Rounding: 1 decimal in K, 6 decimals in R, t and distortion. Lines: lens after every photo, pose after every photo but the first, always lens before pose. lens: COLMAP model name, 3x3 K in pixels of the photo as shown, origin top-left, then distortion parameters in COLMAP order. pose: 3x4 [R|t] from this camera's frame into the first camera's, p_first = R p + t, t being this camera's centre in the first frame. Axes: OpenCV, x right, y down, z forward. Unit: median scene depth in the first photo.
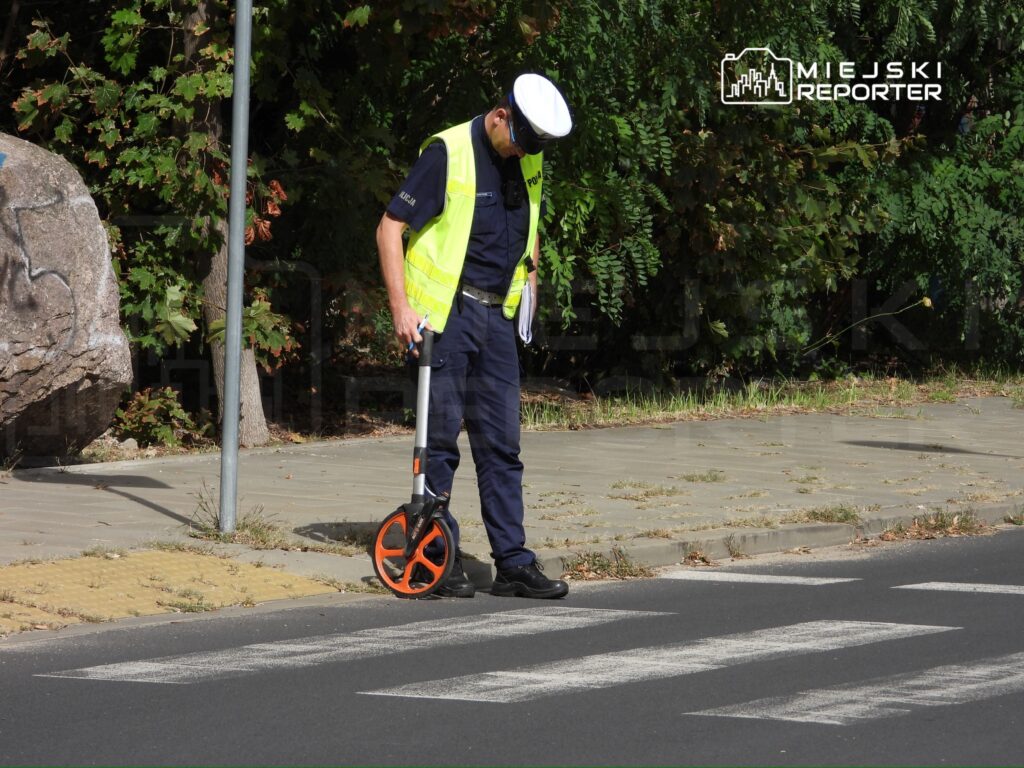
lens RADIAL K [[6374.3, 0, 512.2], [0, 6374.3, 383.8], [0, 0, 1]] dist [-0.185604, 0.000000]
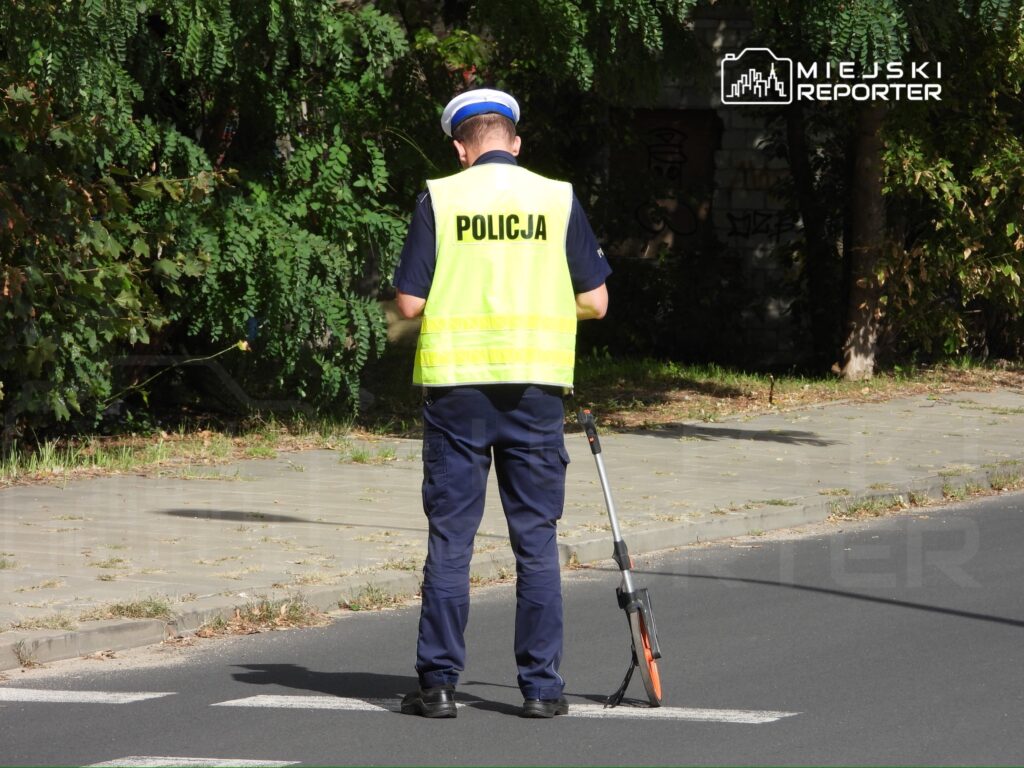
lens RADIAL K [[6374.3, 0, 511.9], [0, 6374.3, 383.8], [0, 0, 1]] dist [-0.185604, 0.000000]
pose [[0.993968, -0.016659, 0.108402, 0.007325], [0.016924, 0.999856, -0.001524, -0.007218], [-0.108361, 0.003350, 0.994106, 0.137681]]
